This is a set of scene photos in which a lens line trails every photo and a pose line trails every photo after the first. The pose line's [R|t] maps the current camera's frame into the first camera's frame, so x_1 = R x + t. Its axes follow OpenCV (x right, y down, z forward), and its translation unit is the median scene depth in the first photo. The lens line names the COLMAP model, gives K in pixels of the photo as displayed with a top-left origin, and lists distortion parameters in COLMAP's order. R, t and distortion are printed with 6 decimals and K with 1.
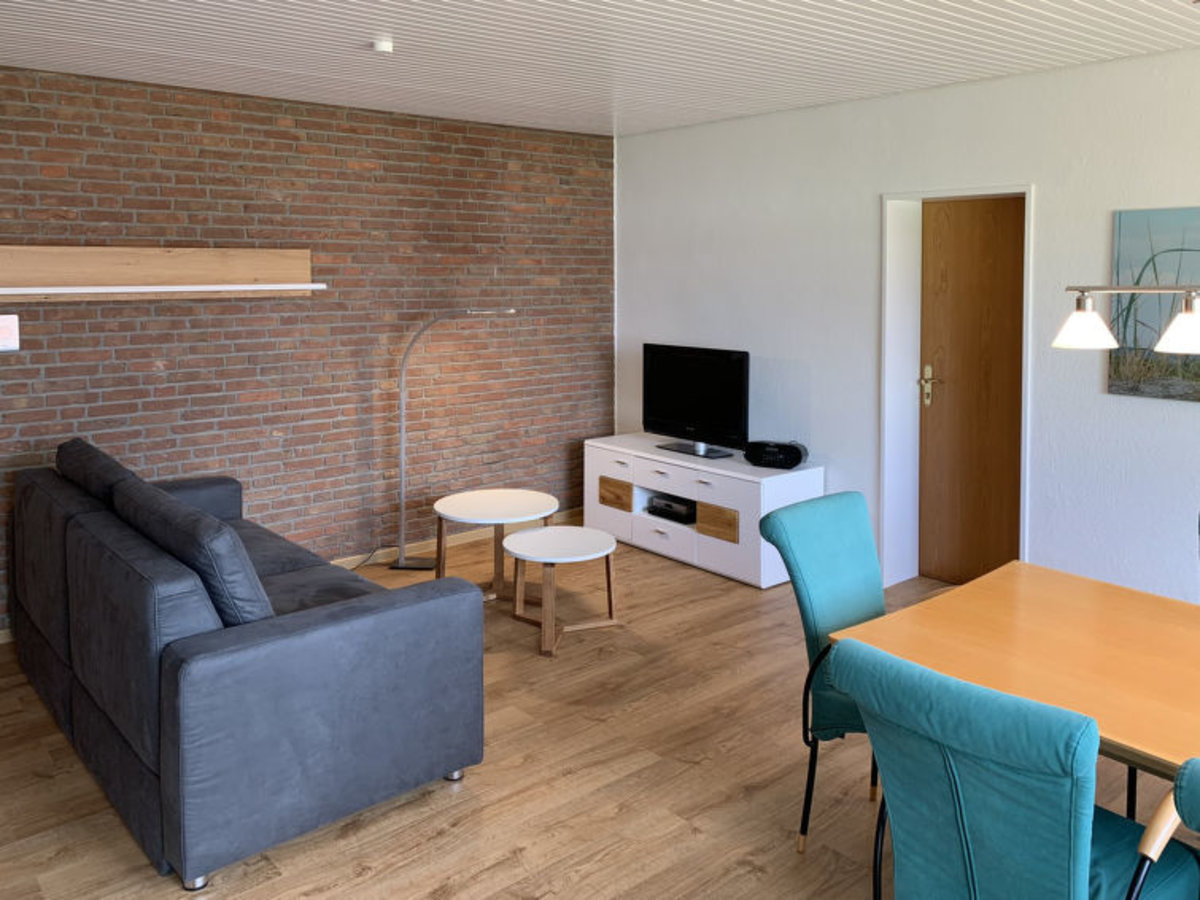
lens RADIAL K [[949.7, 0, 600.0], [0, 949.7, 450.0], [0, 0, 1]] dist [0.003699, -0.003904]
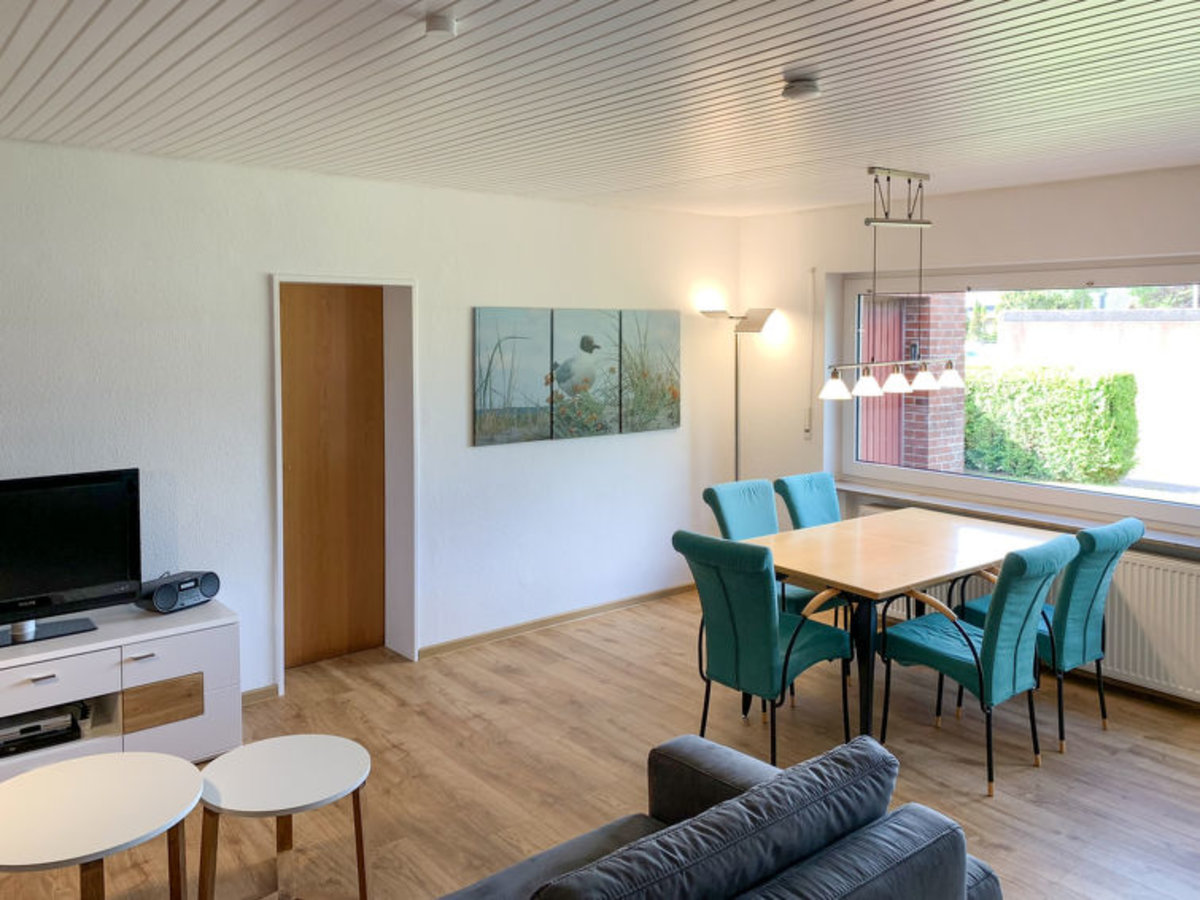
lens RADIAL K [[949.7, 0, 600.0], [0, 949.7, 450.0], [0, 0, 1]] dist [0.003699, -0.003904]
pose [[-0.000480, -0.123905, 0.992294, -0.765678], [0.187980, 0.974593, 0.121785, -0.184876], [-0.982173, 0.186590, 0.022823, 0.826093]]
